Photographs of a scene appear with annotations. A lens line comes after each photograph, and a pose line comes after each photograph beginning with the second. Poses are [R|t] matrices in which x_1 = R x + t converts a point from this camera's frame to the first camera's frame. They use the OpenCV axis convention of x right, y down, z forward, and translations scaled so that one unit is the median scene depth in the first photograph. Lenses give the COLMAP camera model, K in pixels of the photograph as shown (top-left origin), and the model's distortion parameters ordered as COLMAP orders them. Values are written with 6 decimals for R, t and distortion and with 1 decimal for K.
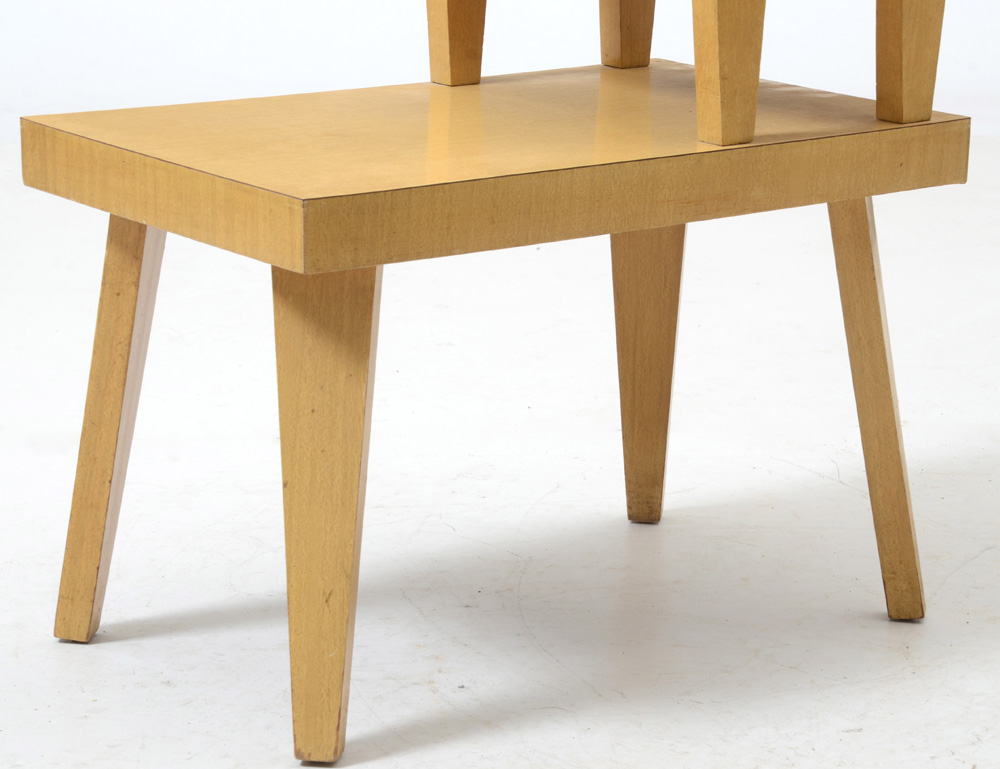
lens RADIAL K [[3365.5, 0, 526.5], [0, 3365.5, 394.7], [0, 0, 1]] dist [0.863438, 0.000000]
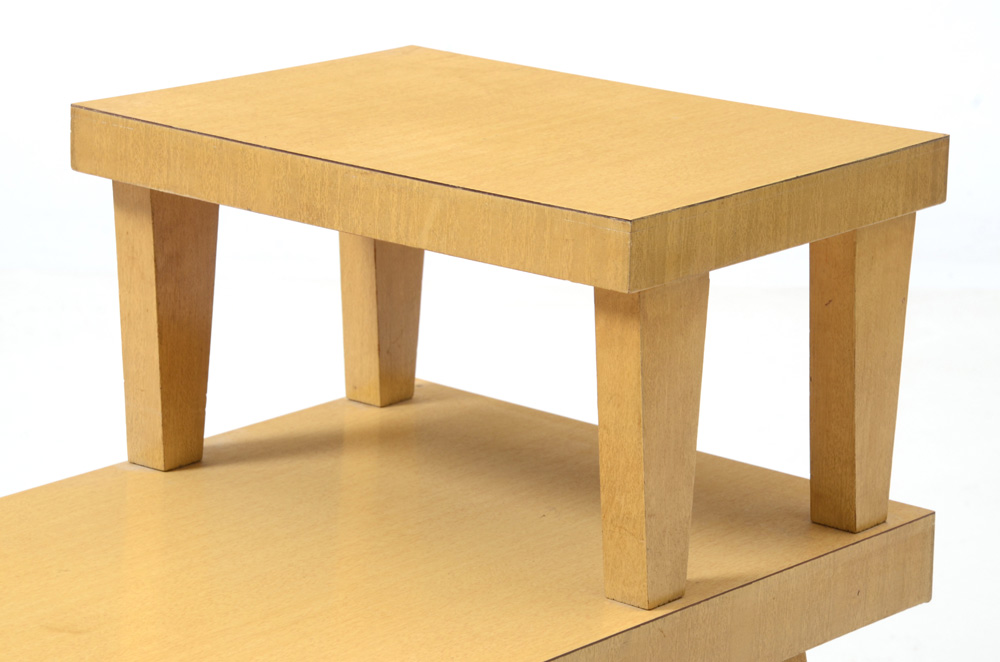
lens RADIAL K [[3574.4, 0, 502.5], [0, 3574.4, 354.8], [0, 0, 1]] dist [1.084318, 0.000000]
pose [[0.975309, -0.051496, 0.214756, -0.118119], [0.045727, 0.998449, 0.031748, -0.143559], [-0.216058, -0.021144, 0.976152, 0.297314]]
